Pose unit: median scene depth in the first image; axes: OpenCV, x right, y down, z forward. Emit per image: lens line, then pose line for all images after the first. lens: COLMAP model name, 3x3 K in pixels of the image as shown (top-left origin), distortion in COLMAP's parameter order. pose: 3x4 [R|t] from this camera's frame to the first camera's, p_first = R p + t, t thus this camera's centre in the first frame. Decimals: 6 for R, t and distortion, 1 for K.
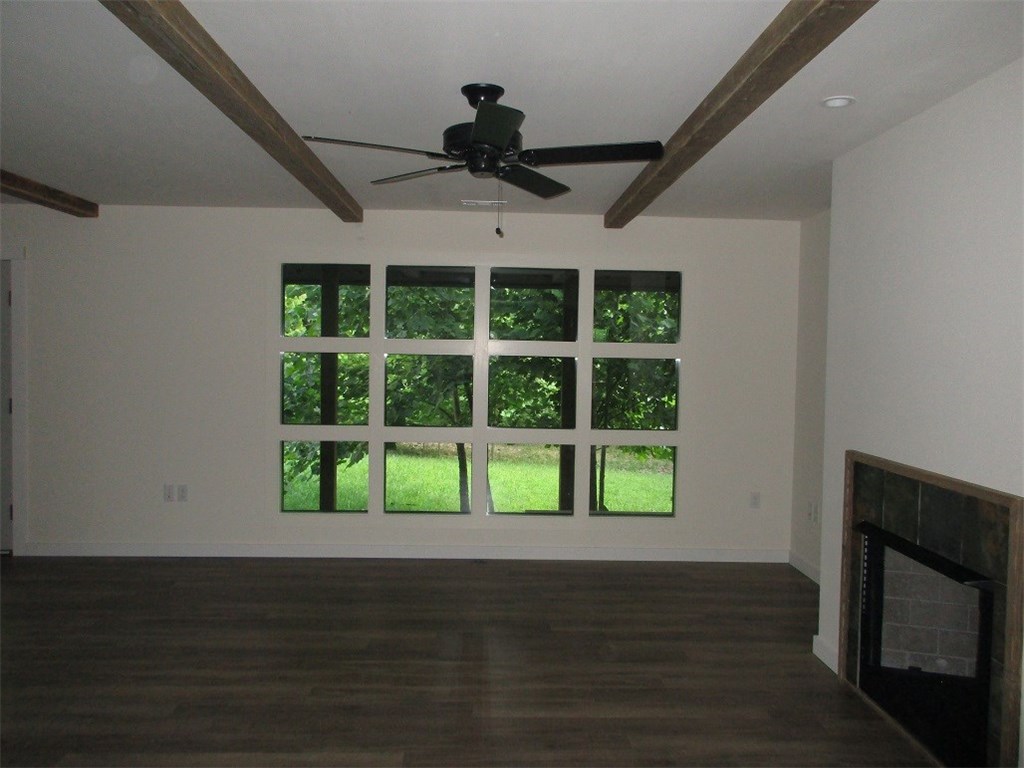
lens RADIAL K [[824.8, 0, 512.0], [0, 824.8, 384.0], [0, 0, 1]] dist [0.003938, 0.002412]
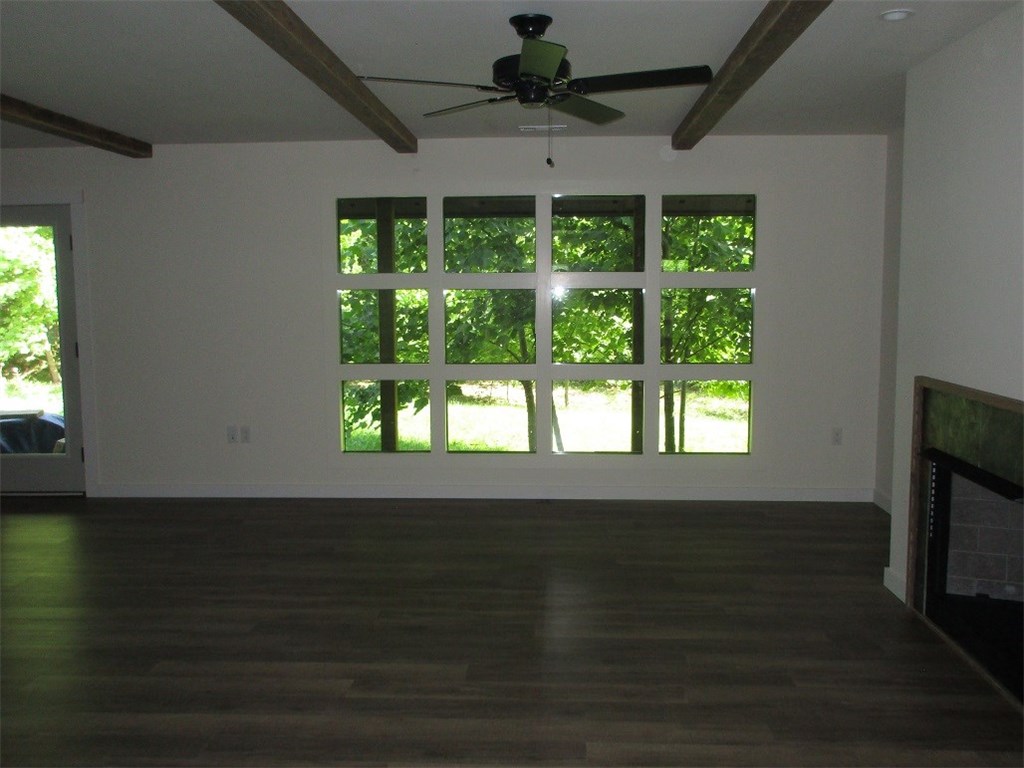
lens RADIAL K [[921.4, 0, 512.0], [0, 921.4, 384.0], [0, 0, 1]] dist [-0.013160, -0.006979]
pose [[0.996271, -0.014582, -0.085043, 0.015967], [0.019944, 0.997842, 0.062551, 0.008246], [0.083948, -0.064014, 0.994412, -0.075557]]
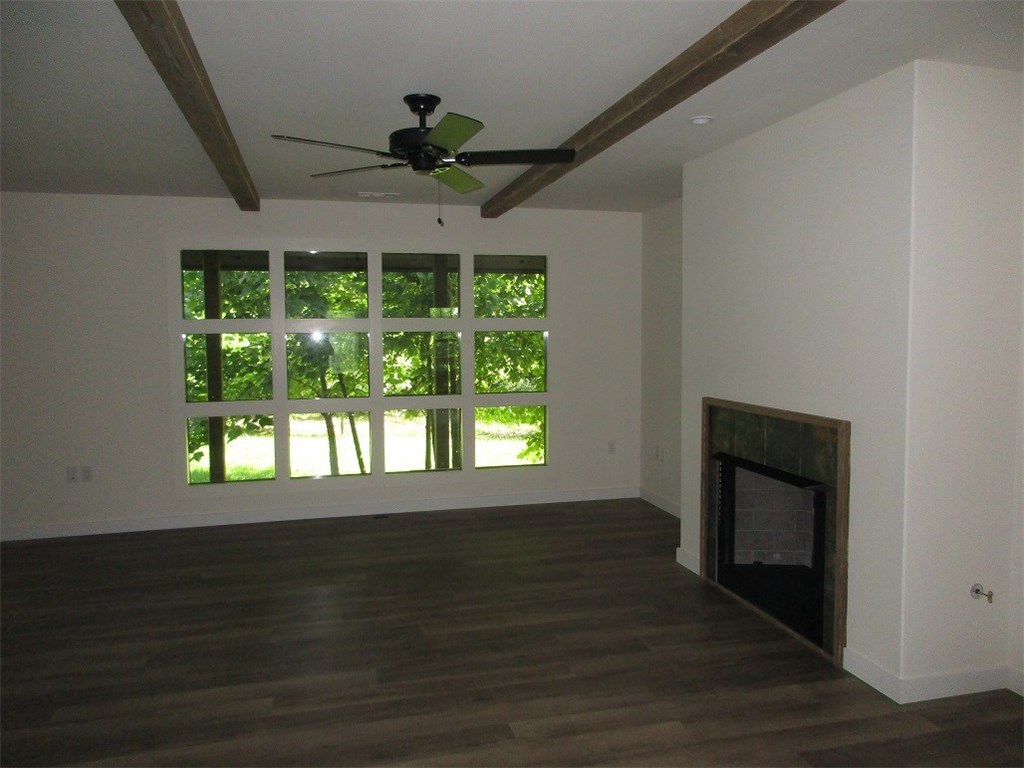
lens RADIAL K [[760.5, 0, 512.0], [0, 760.5, 384.0], [0, 0, 1]] dist [0.008228, 0.002478]
pose [[0.975417, -0.041885, 0.216350, -0.084403], [0.035576, 0.998823, 0.032972, 0.007789], [-0.217476, -0.024465, 0.975759, -0.045293]]
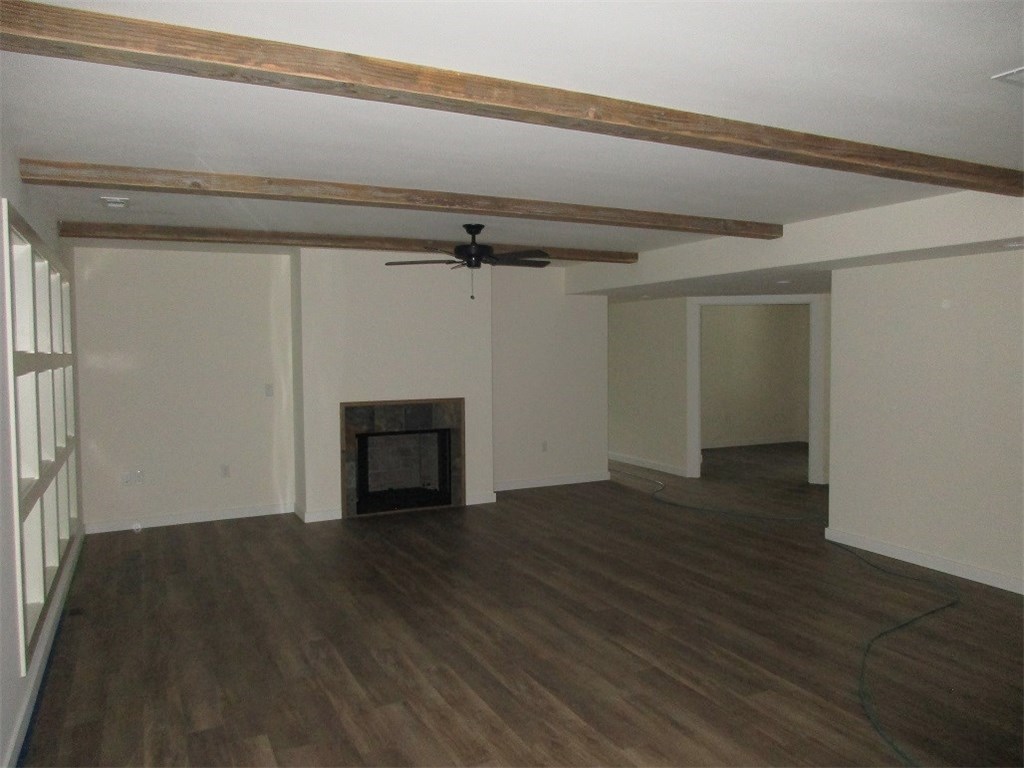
lens RADIAL K [[760.5, 0, 512.0], [0, 760.5, 384.0], [0, 0, 1]] dist [0.008228, 0.002478]
pose [[-0.421182, -0.056398, 0.905221, -0.930943], [0.040002, 0.995938, 0.080662, -0.062364], [-0.906093, 0.070184, -0.417216, 0.904532]]
